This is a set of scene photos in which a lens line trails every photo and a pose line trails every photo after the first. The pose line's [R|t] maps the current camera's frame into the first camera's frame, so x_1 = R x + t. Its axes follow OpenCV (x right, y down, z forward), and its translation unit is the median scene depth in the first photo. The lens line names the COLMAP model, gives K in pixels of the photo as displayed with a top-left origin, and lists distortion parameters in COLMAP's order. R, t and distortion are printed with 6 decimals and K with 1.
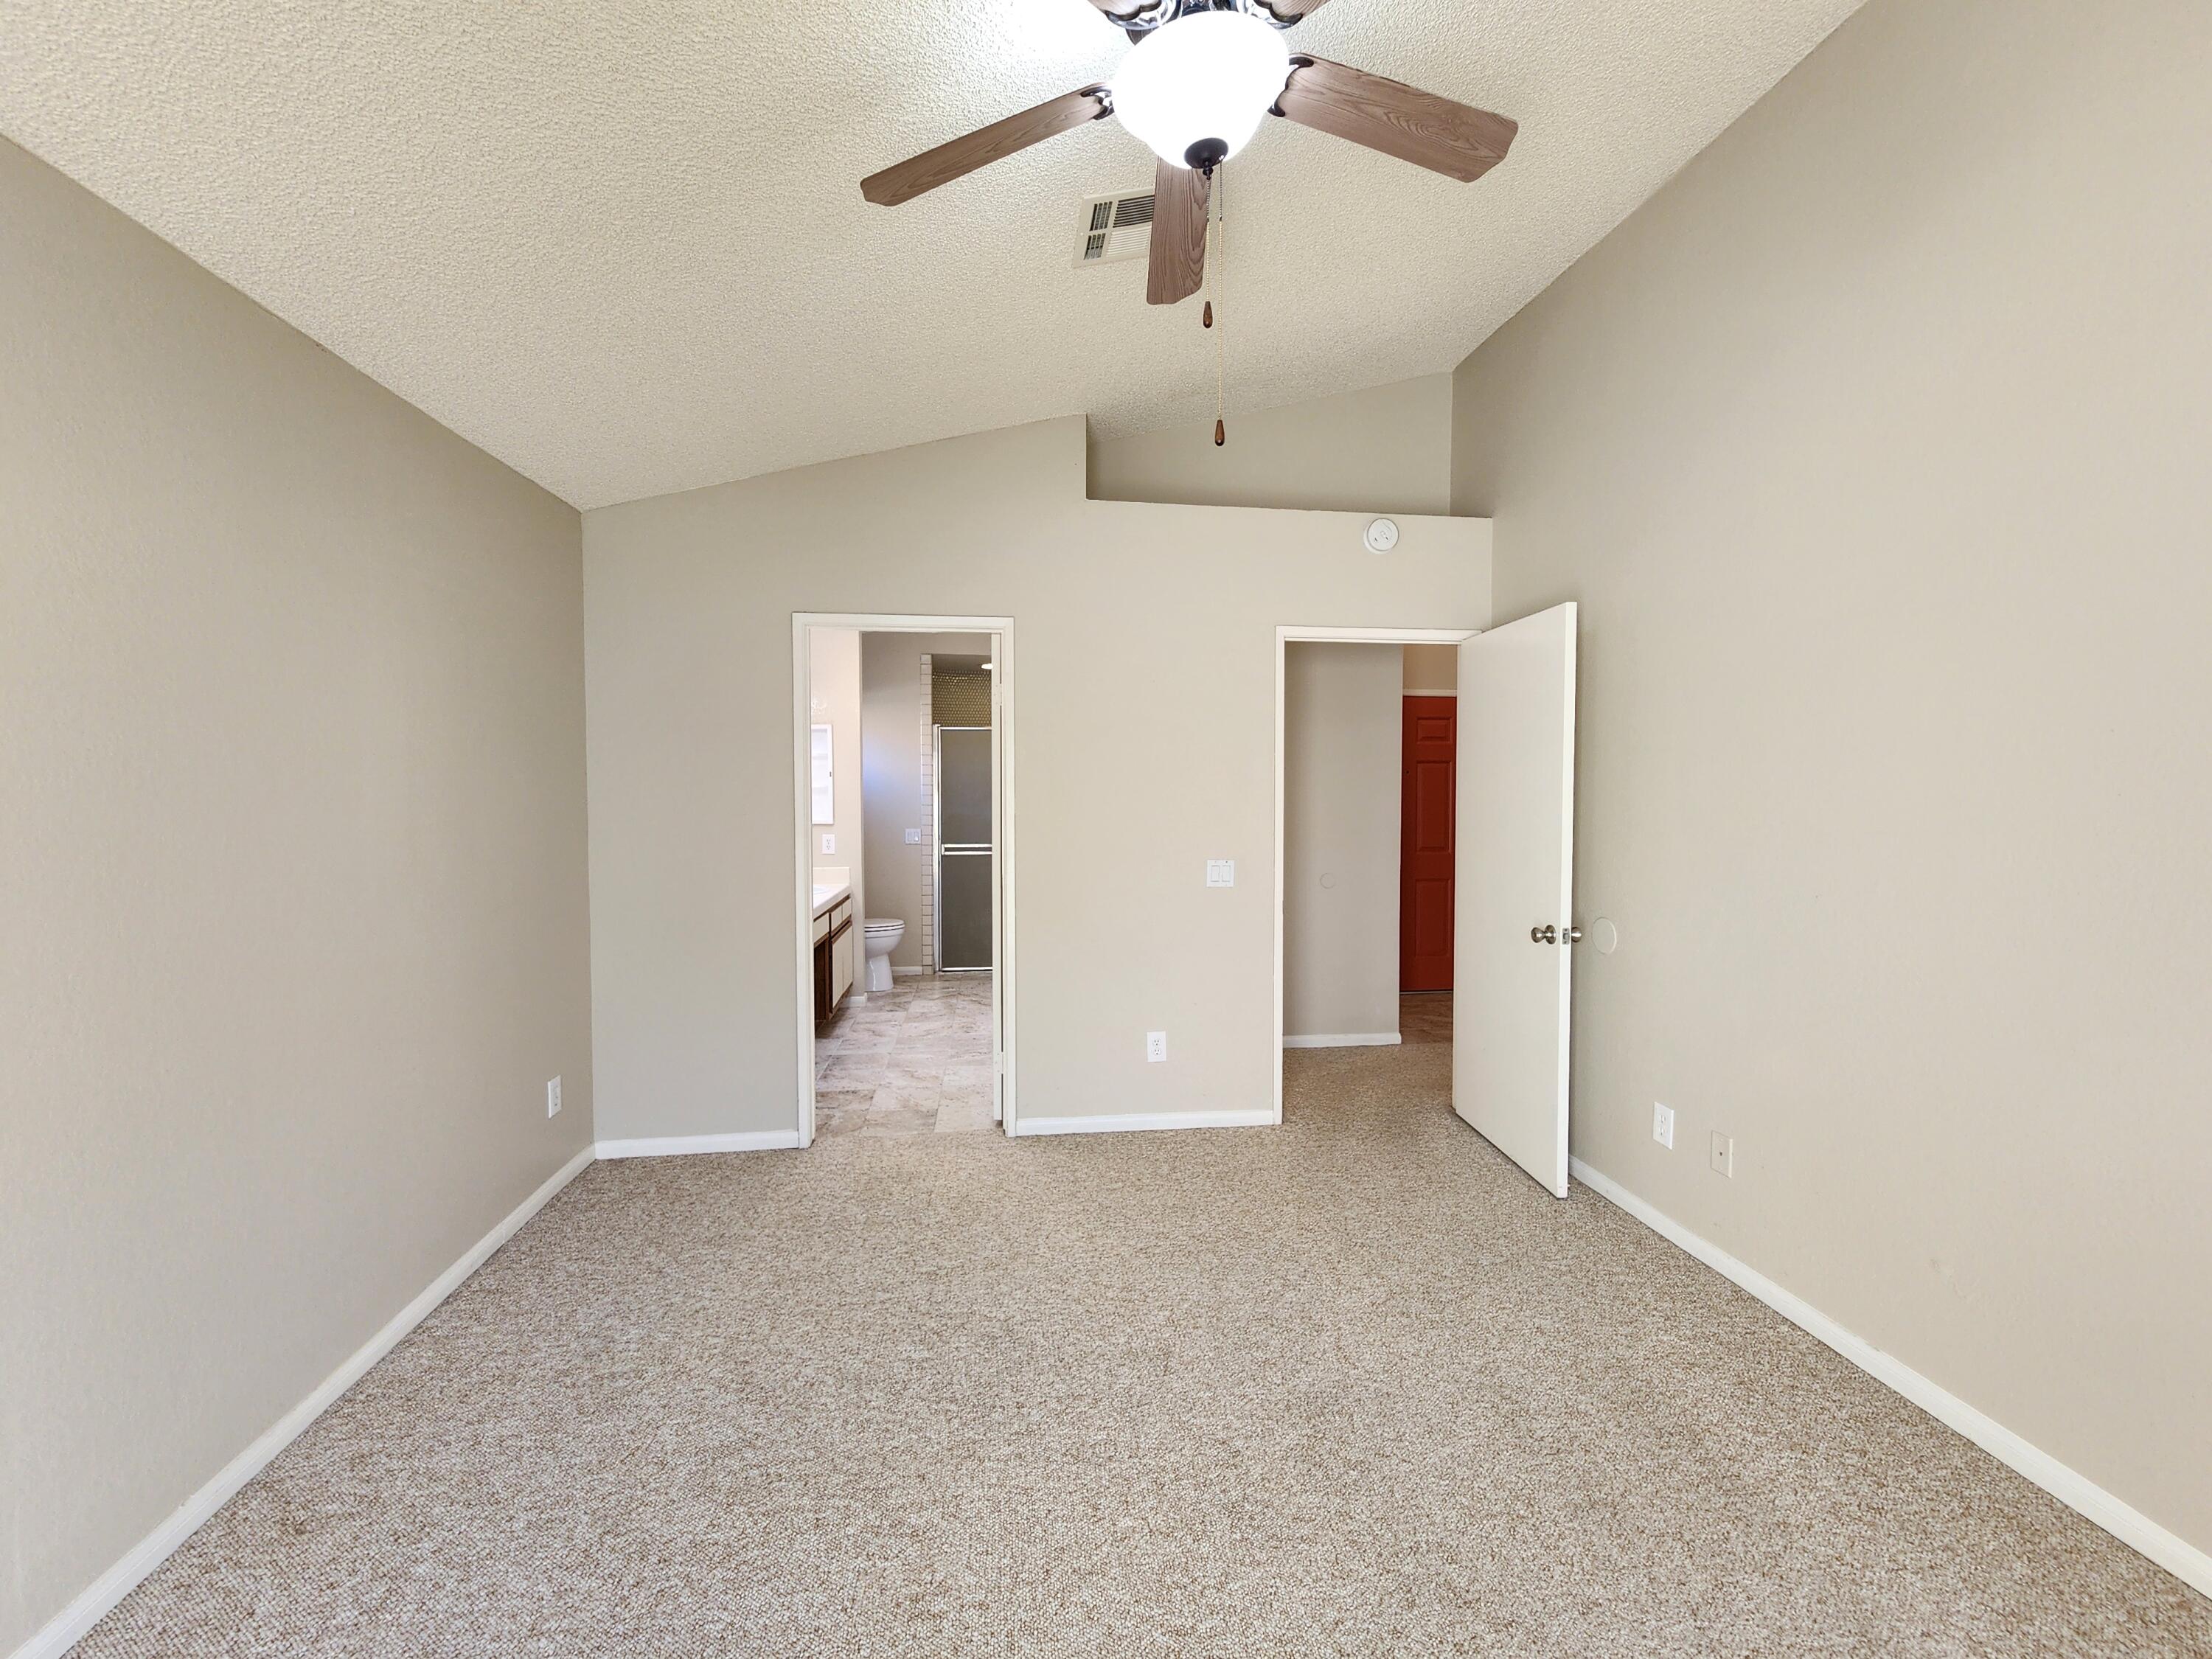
lens RADIAL K [[916.6, 0, 1115.1], [0, 916.6, 832.6], [0, 0, 1]] dist [0.000896, 0.000668]
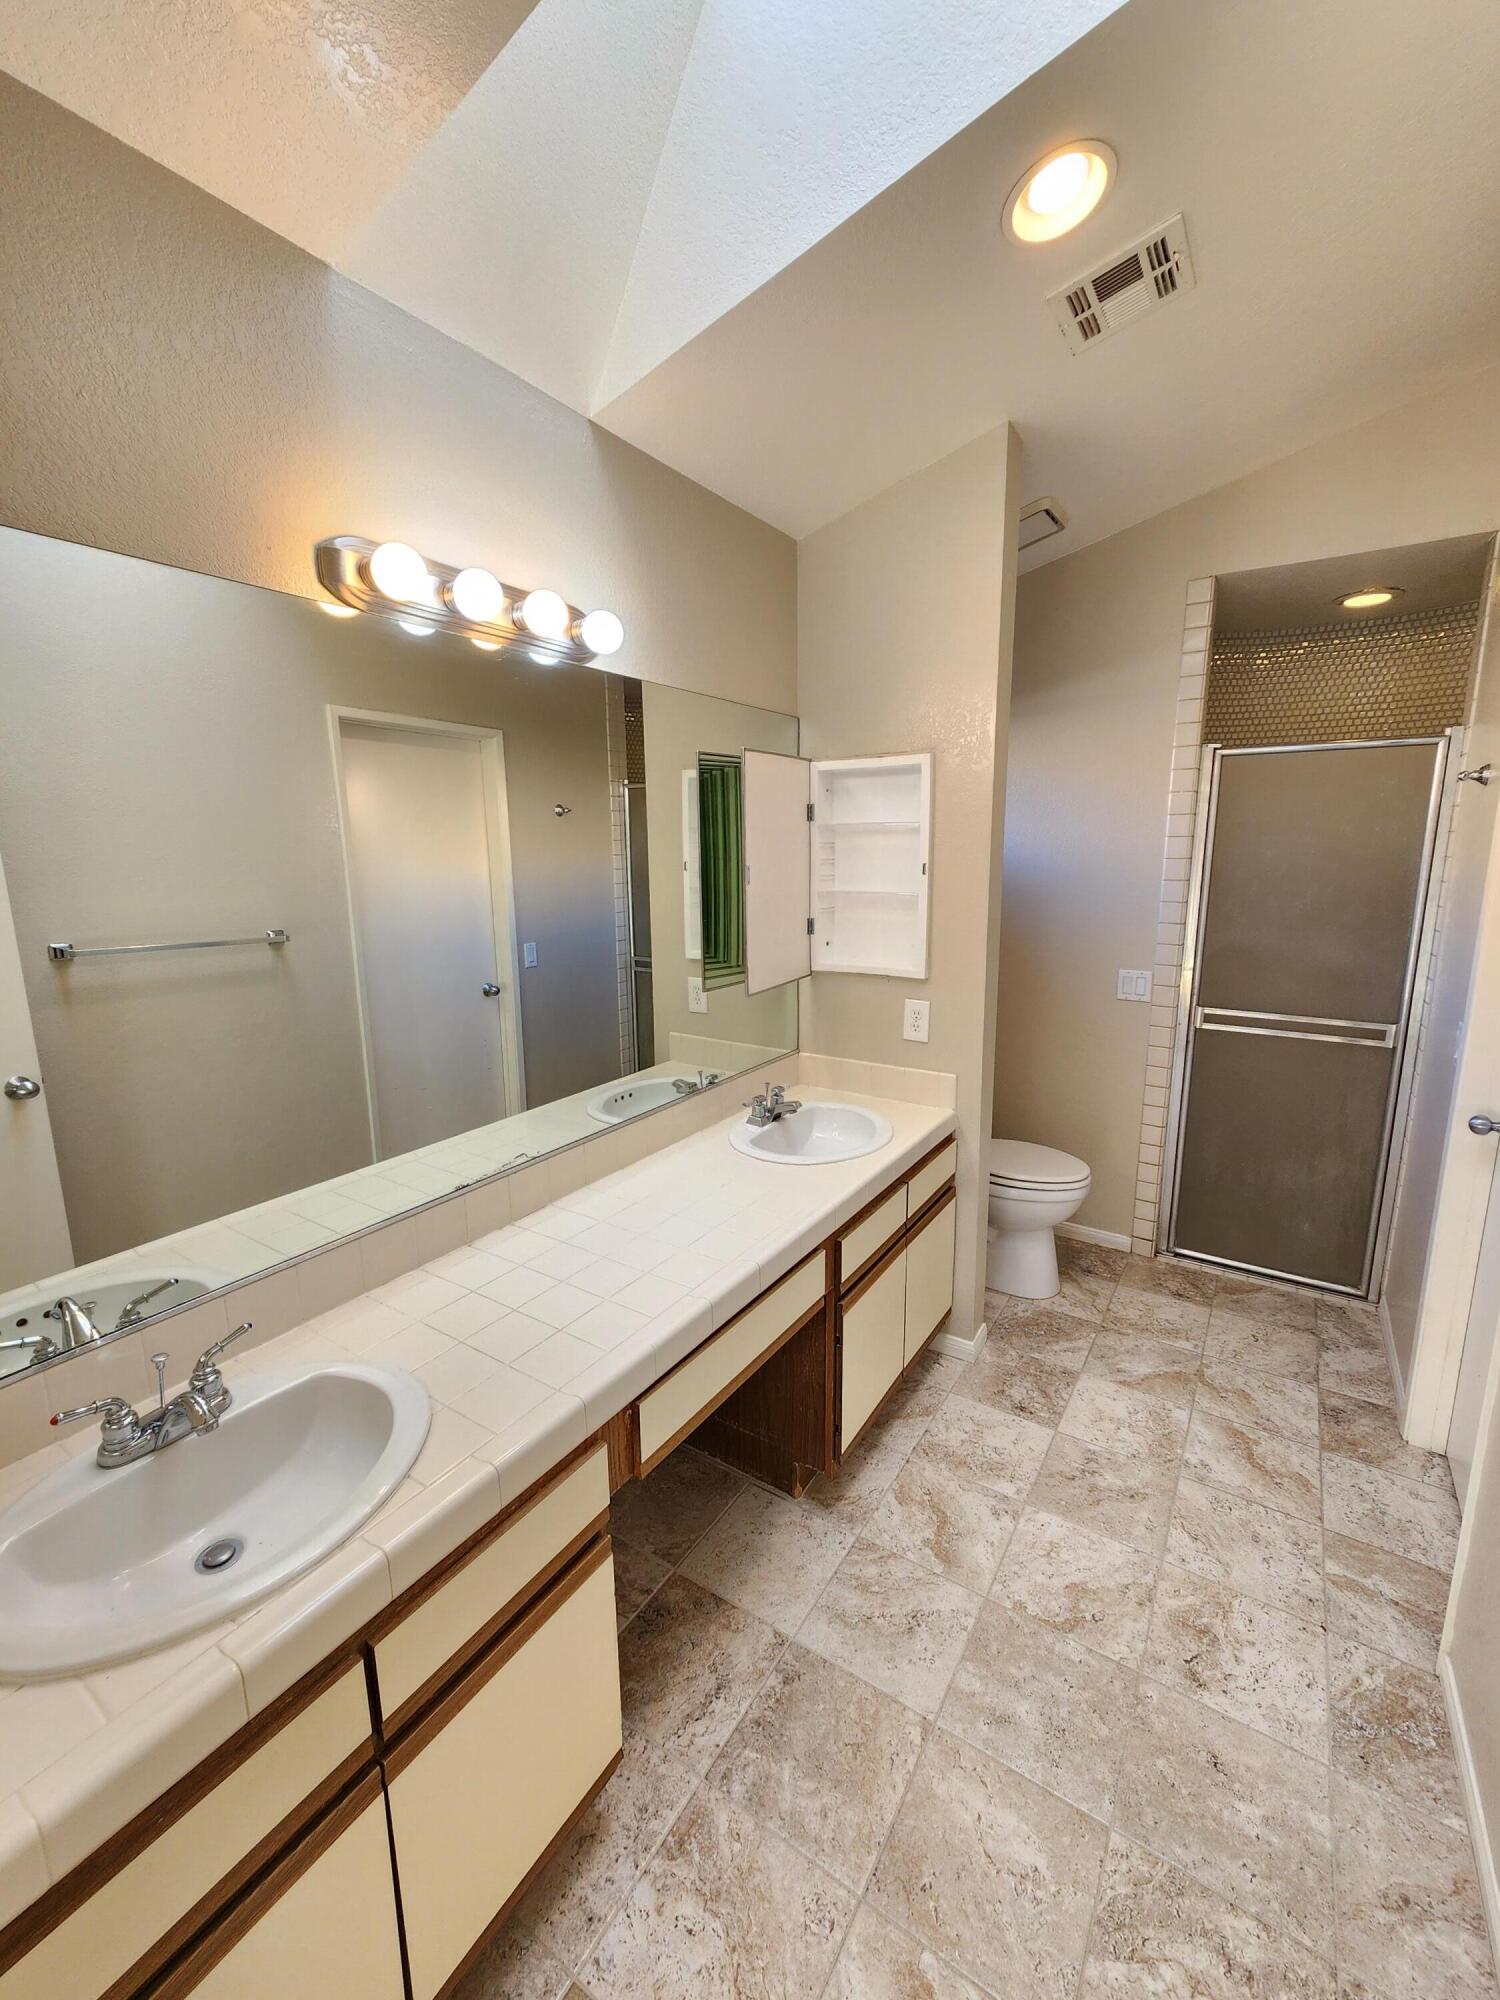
lens RADIAL K [[828.8, 0, 754.7], [0, 828.8, 1012.5], [0, 0, 1]] dist [0.000896, 0.000668]
pose [[0.762339, 0.115078, -0.636865, -0.095102], [-0.017564, 0.987380, 0.157390, -0.050012], [0.646940, -0.108799, 0.754739, 0.554540]]
